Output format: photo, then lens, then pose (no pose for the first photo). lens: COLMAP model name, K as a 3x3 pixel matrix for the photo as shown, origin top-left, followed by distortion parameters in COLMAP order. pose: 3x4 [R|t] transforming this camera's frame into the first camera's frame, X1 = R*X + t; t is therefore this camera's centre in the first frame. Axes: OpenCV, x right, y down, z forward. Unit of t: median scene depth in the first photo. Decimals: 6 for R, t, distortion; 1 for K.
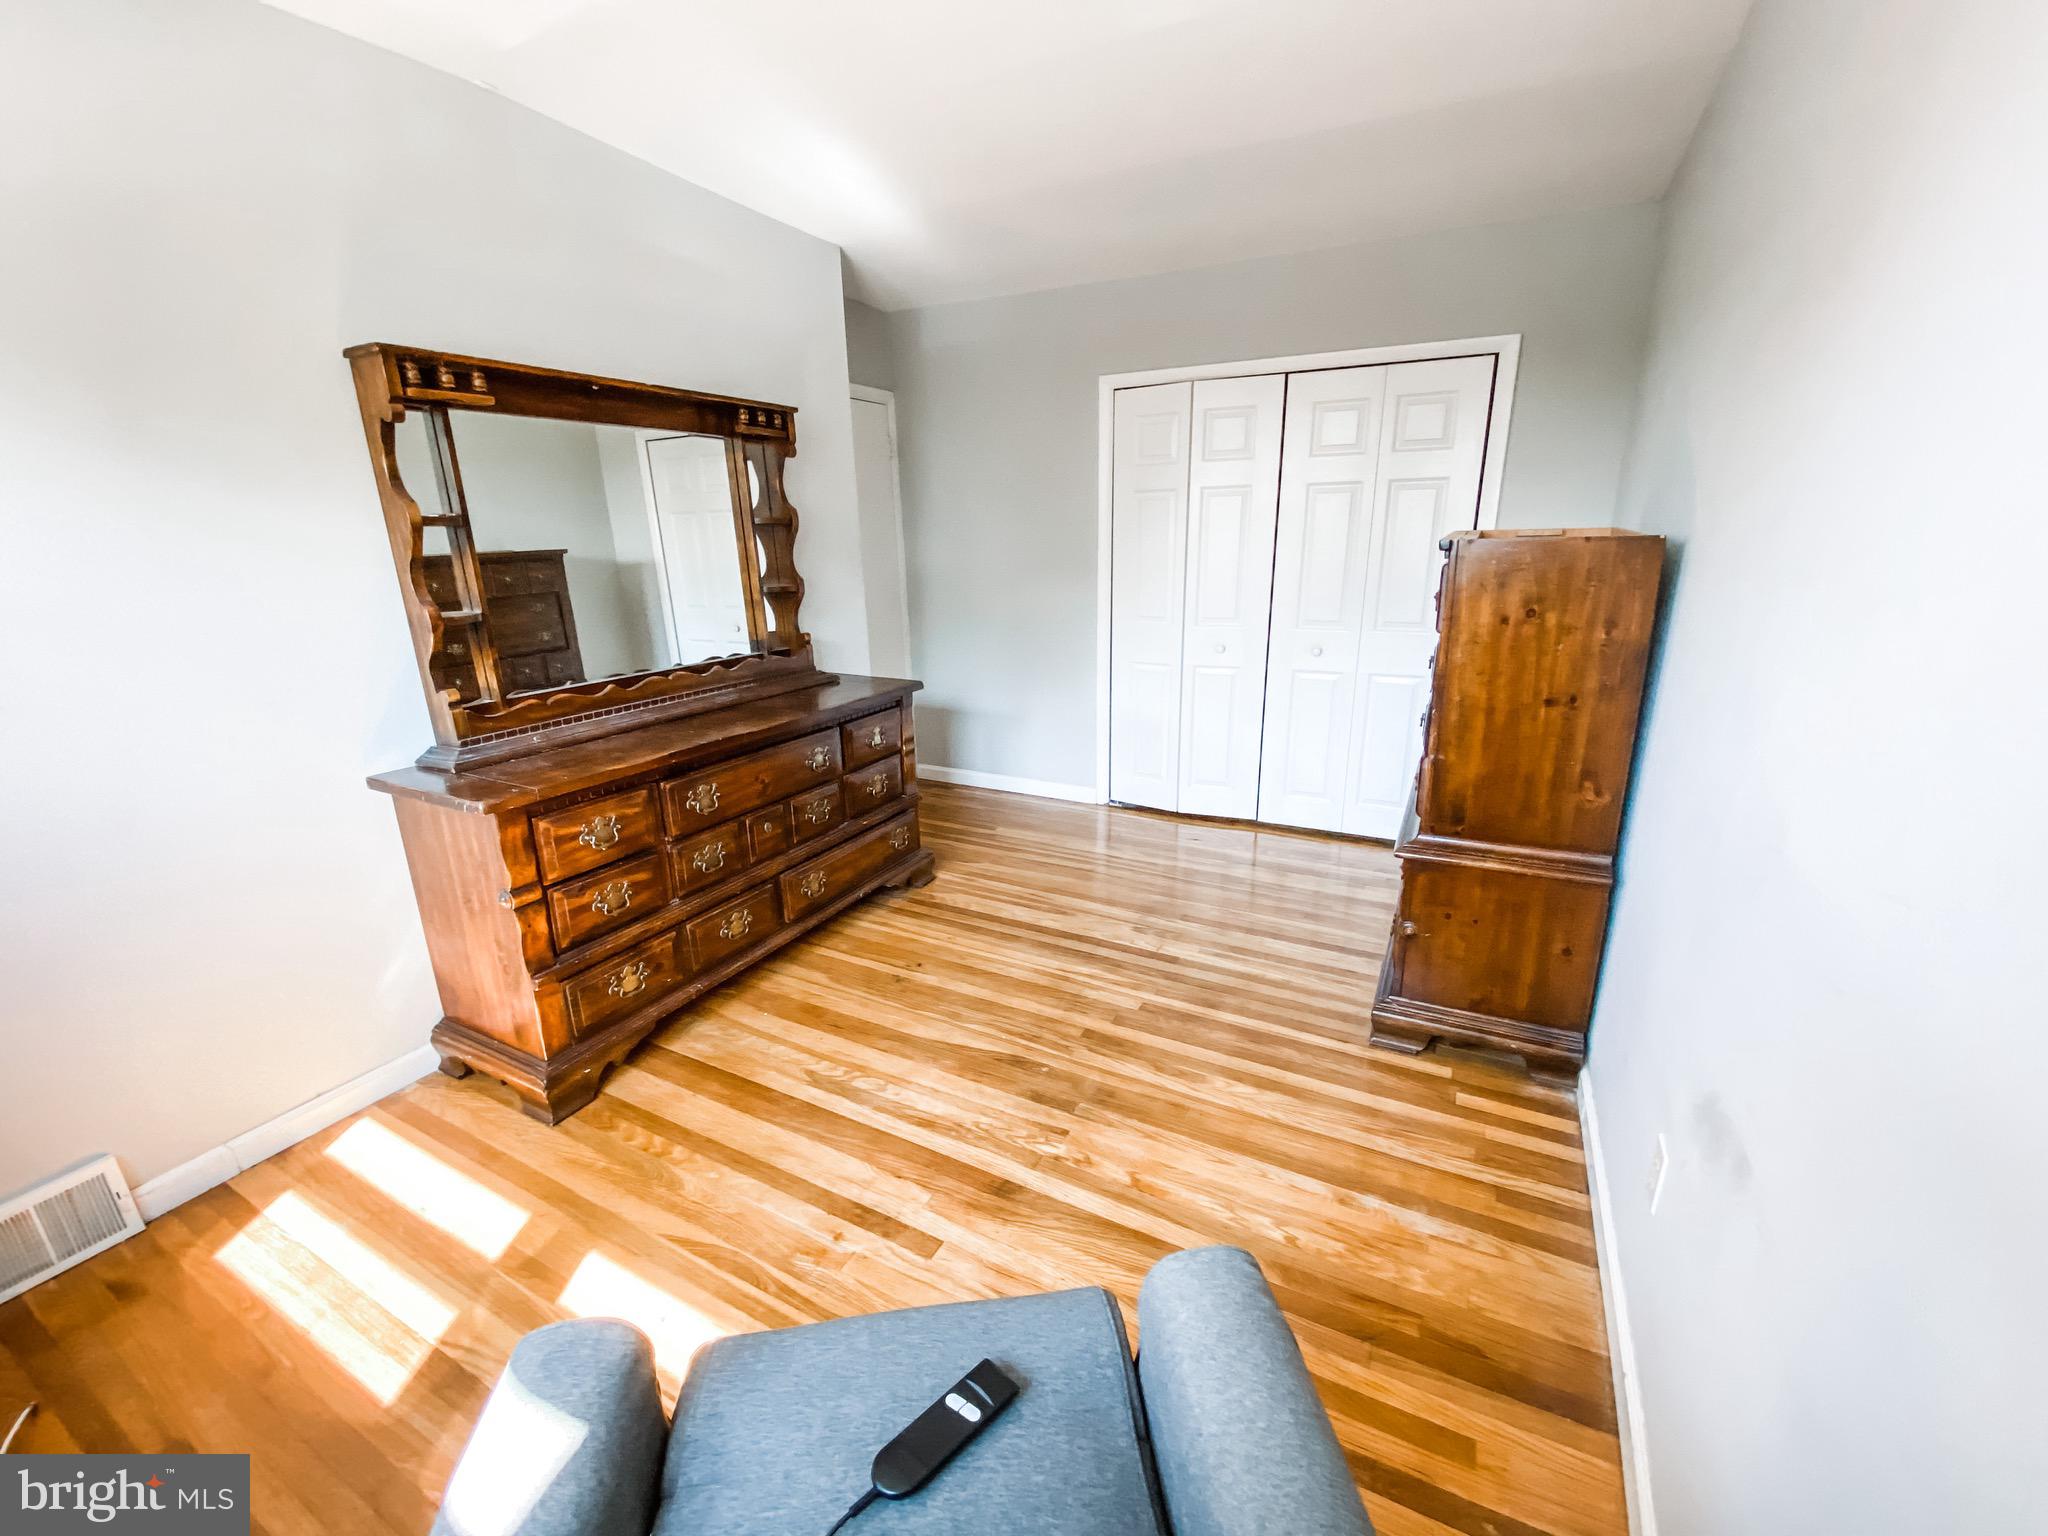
lens RADIAL K [[830.8, 0, 1034.2], [0, 830.8, 775.0], [0, 0, 1]] dist [0.039389, -0.034491]
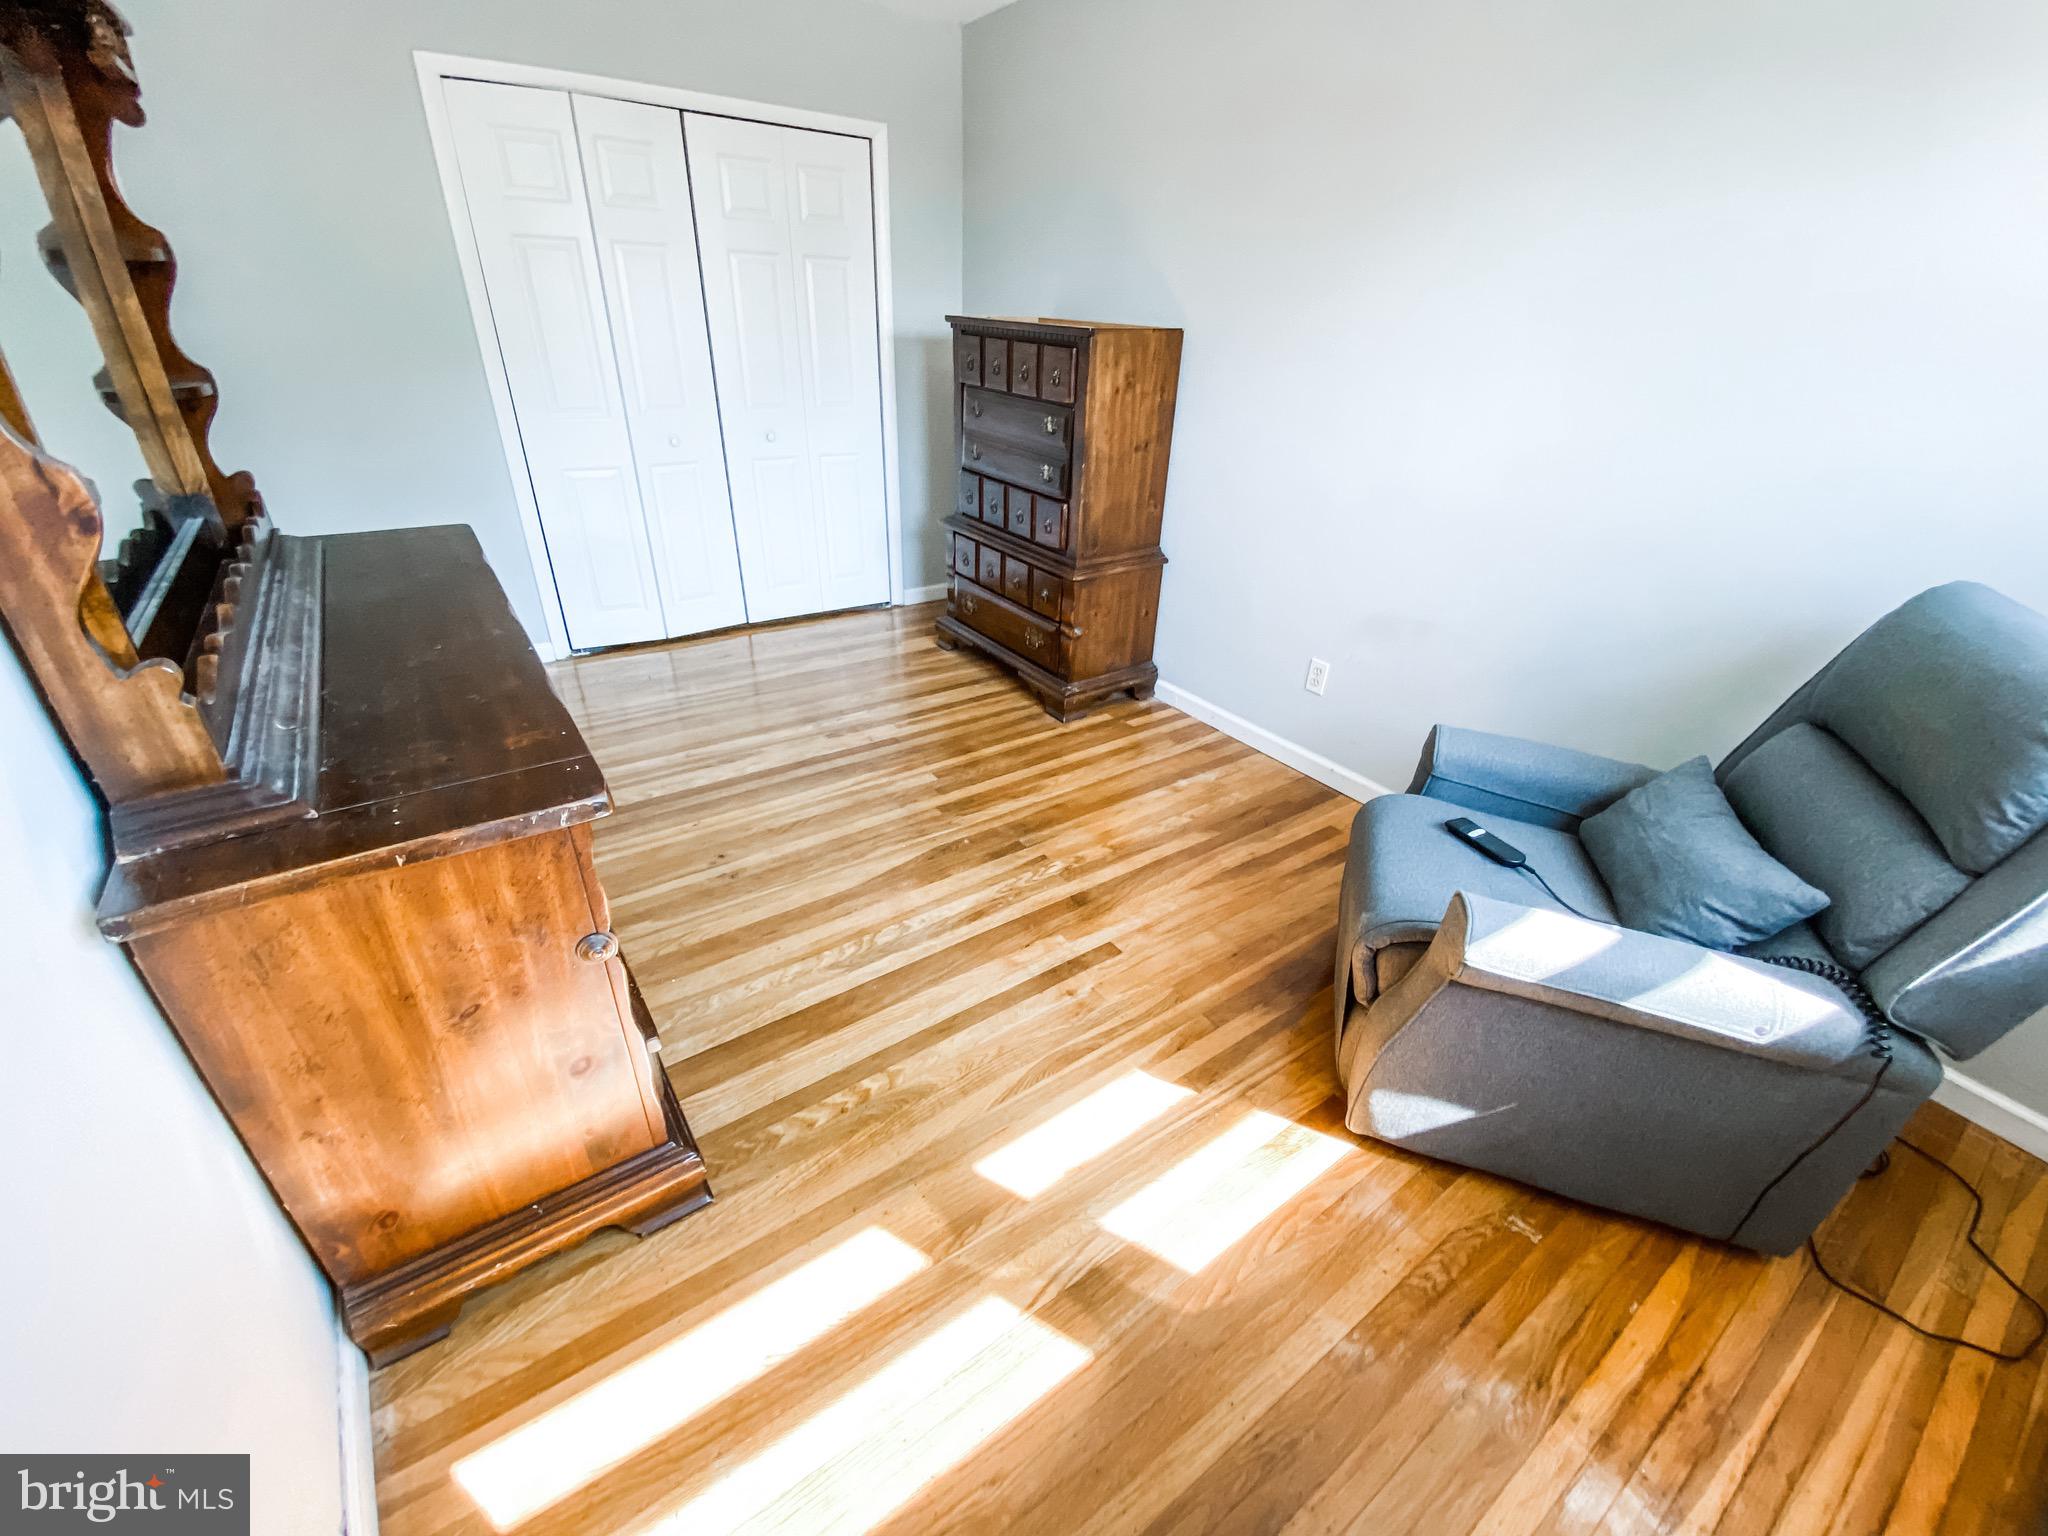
lens RADIAL K [[829.9, 0, 1024.0], [0, 829.9, 768.0], [0, 0, 1]] dist [0.082325, -0.053122]
pose [[0.457623, -0.396387, 0.795901, -0.825966], [0.215439, 0.917888, 0.333269, -0.095805], [-0.862651, 0.018957, 0.505444, 0.377438]]
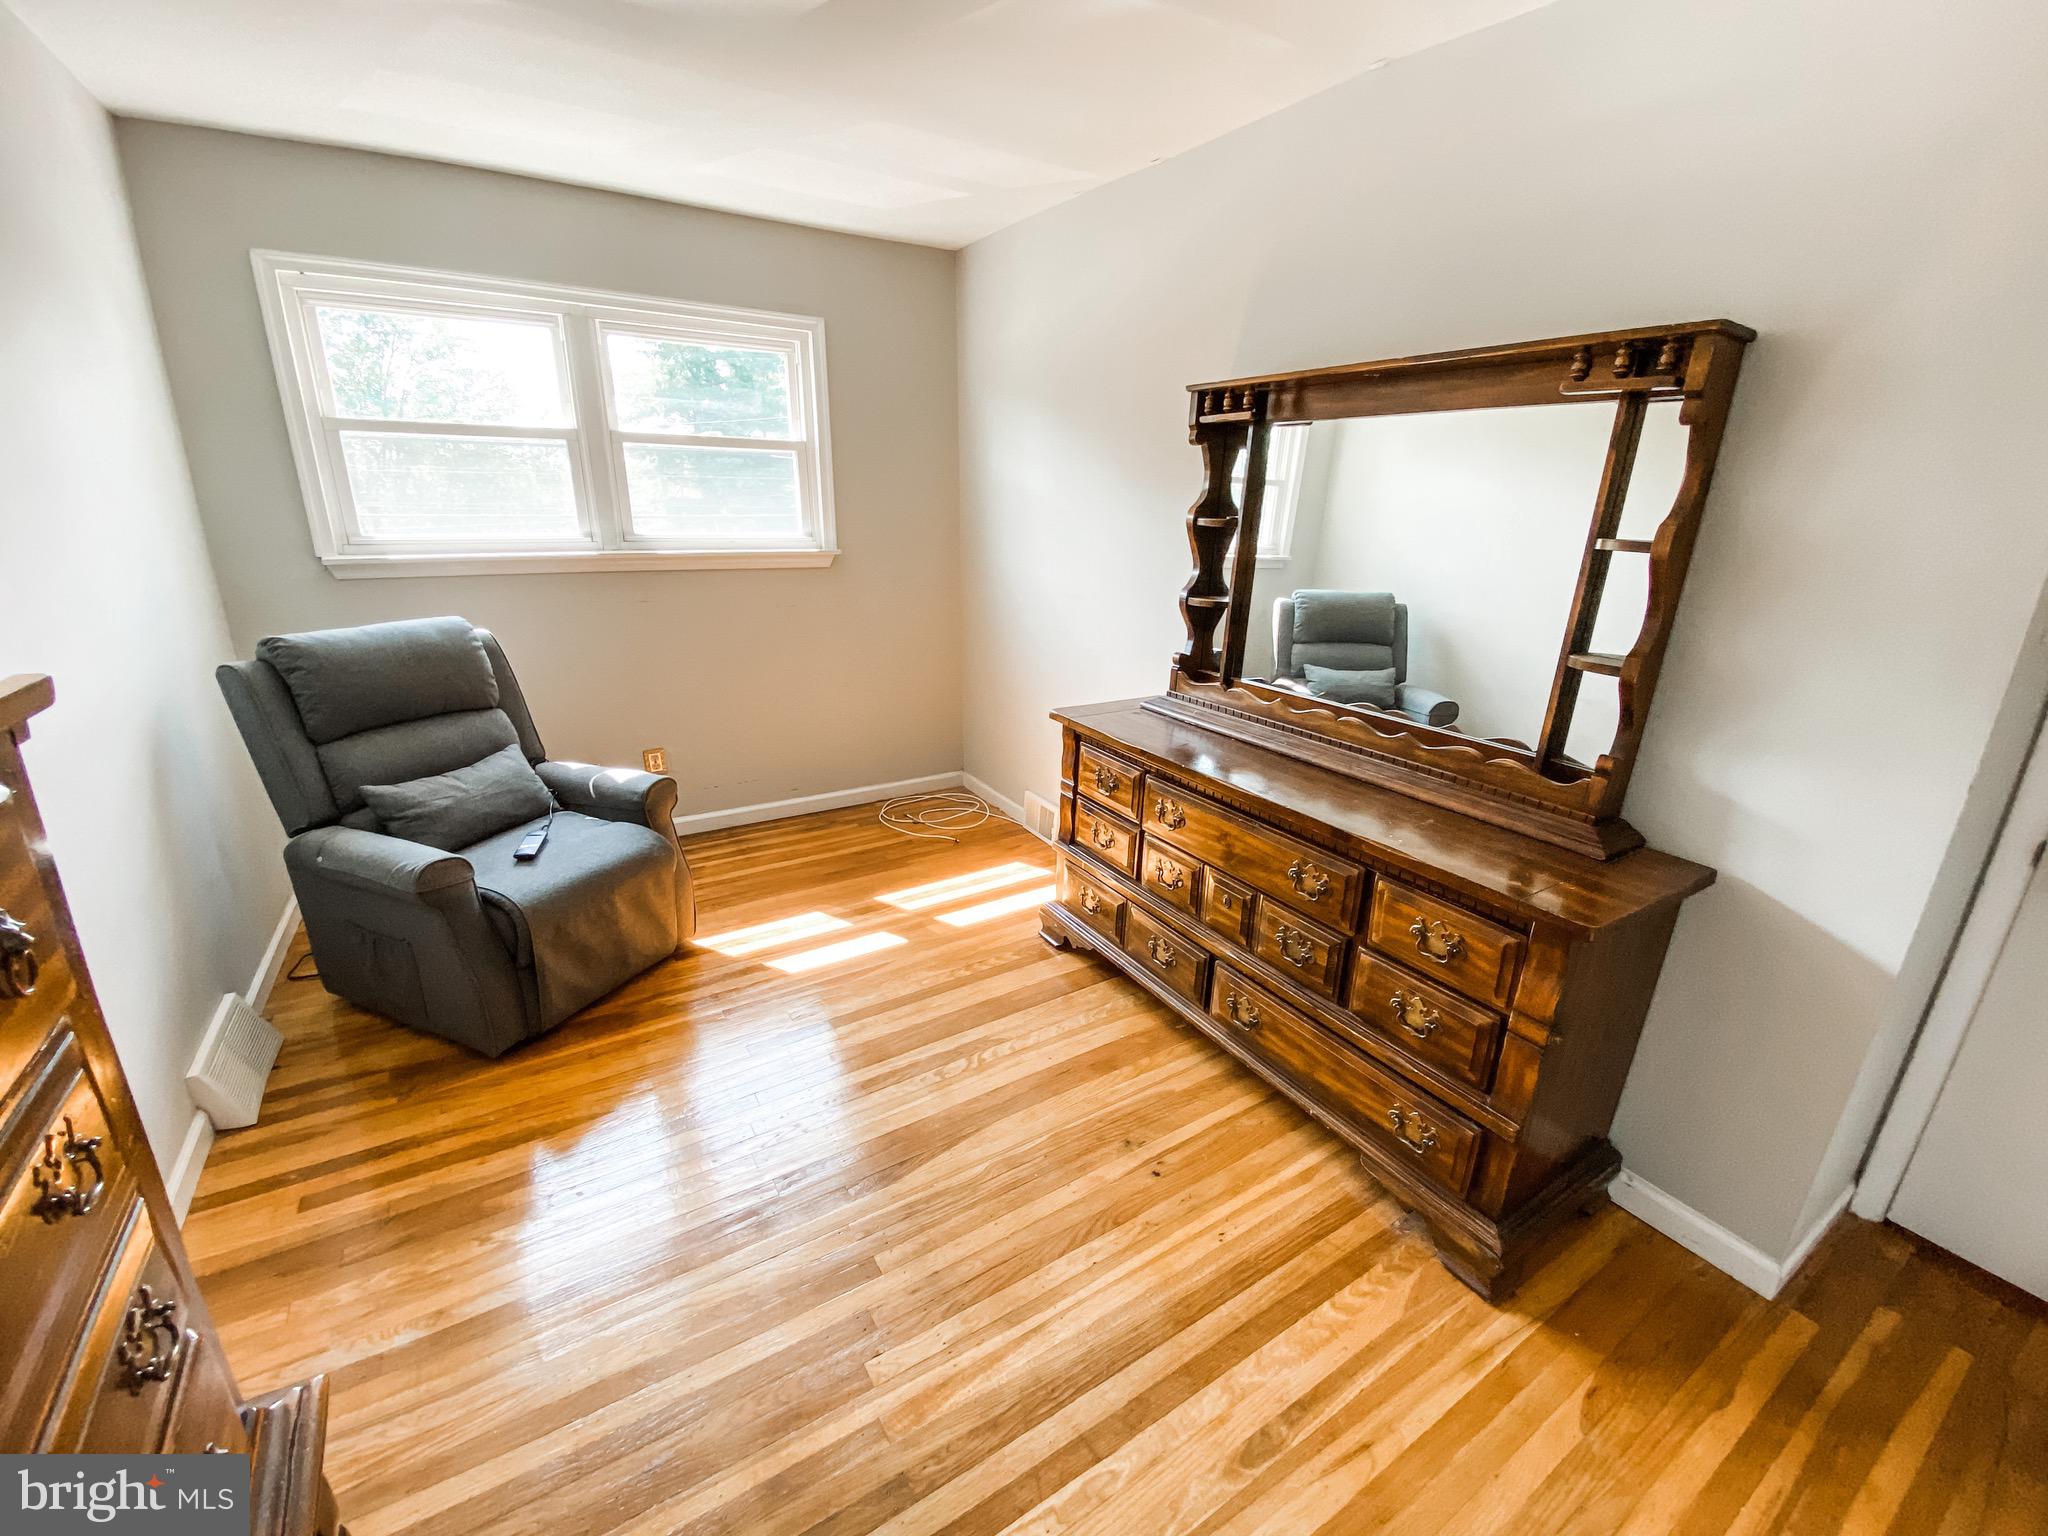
lens RADIAL K [[830.8, 0, 1034.2], [0, 830.8, 775.0], [0, 0, 1]] dist [0.039389, -0.034491]
pose [[-0.502236, 0.283411, -0.816968, 0.505584], [-0.265398, 0.848649, 0.457557, -0.451375], [0.822996, 0.446624, -0.351005, 1.298486]]
